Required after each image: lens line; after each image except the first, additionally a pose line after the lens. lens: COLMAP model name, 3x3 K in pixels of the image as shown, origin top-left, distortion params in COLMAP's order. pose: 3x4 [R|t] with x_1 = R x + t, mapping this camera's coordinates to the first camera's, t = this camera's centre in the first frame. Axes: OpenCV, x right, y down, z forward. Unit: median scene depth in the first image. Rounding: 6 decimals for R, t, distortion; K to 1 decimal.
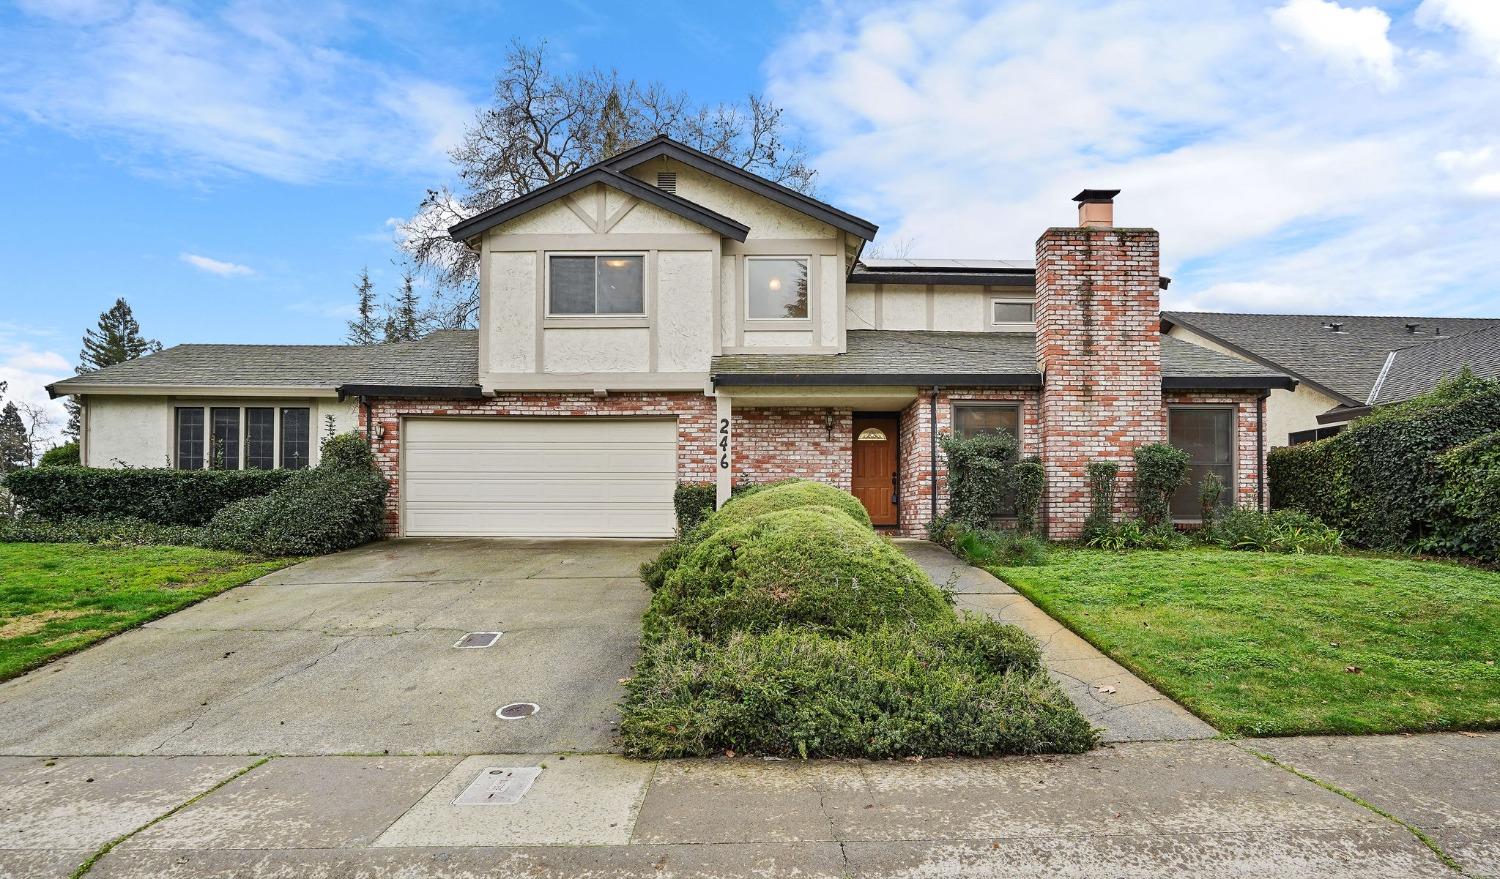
lens RADIAL K [[922.8, 0, 724.6], [0, 922.8, 558.9], [0, 0, 1]] dist [-0.002885, 0.002120]
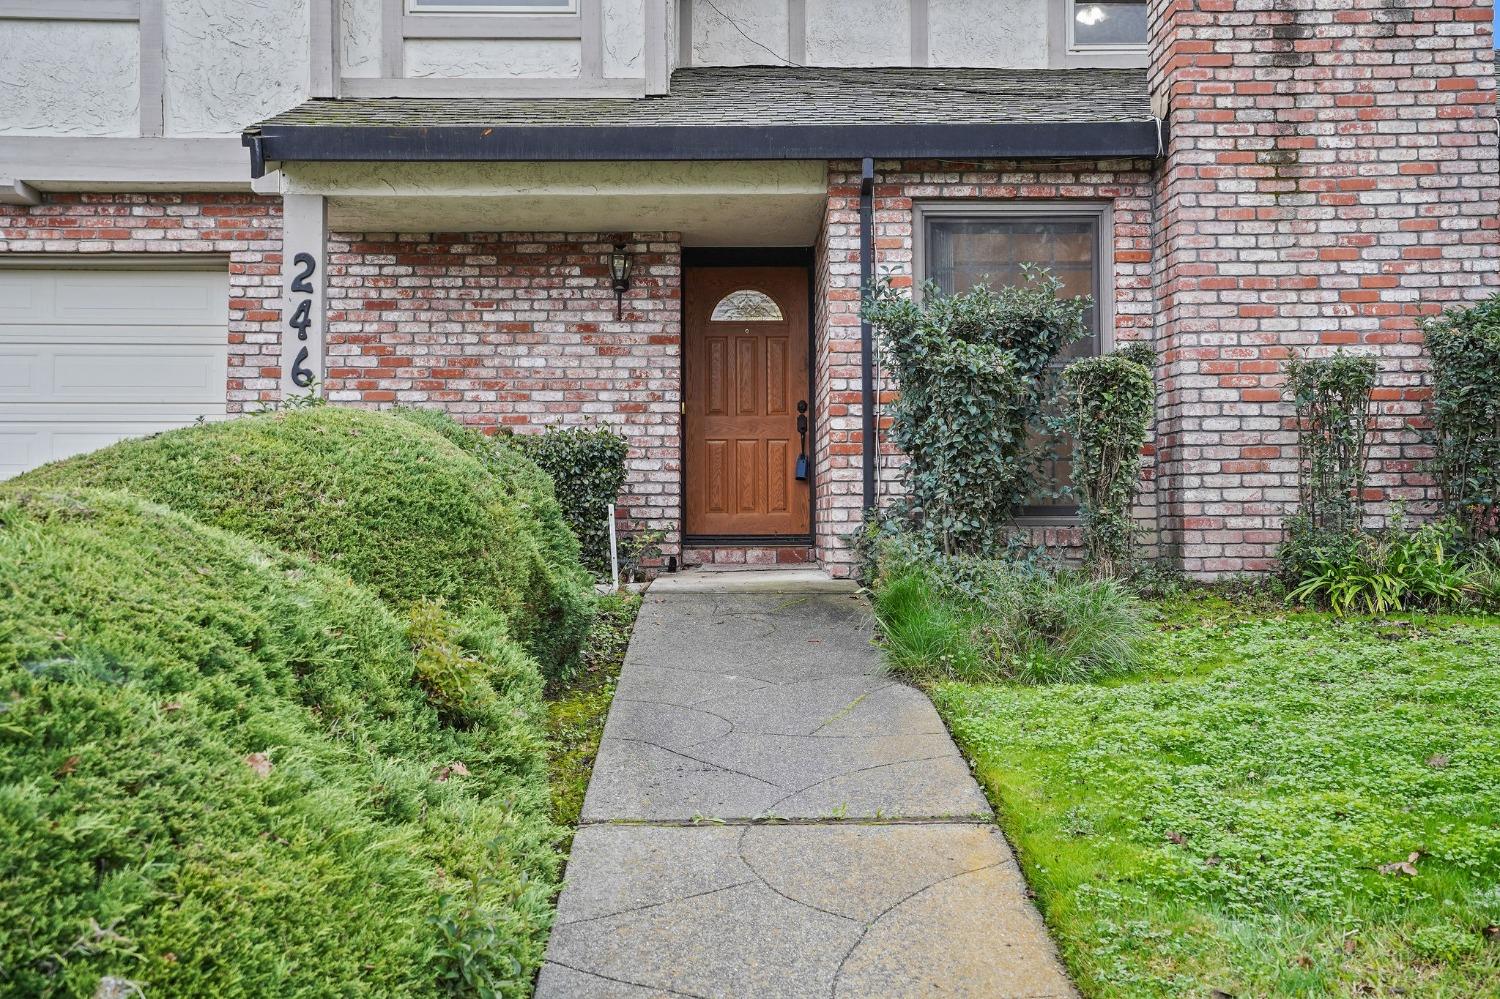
lens RADIAL K [[1502.1, 0, 748.4], [0, 1502.1, 496.0], [0, 0, 1]] dist [0.095900, 0.000000]
pose [[0.999983, -0.005429, 0.001991, 0.177399], [0.005526, 0.998620, -0.052235, -0.022434], [-0.001704, 0.052245, 0.998633, 0.402610]]
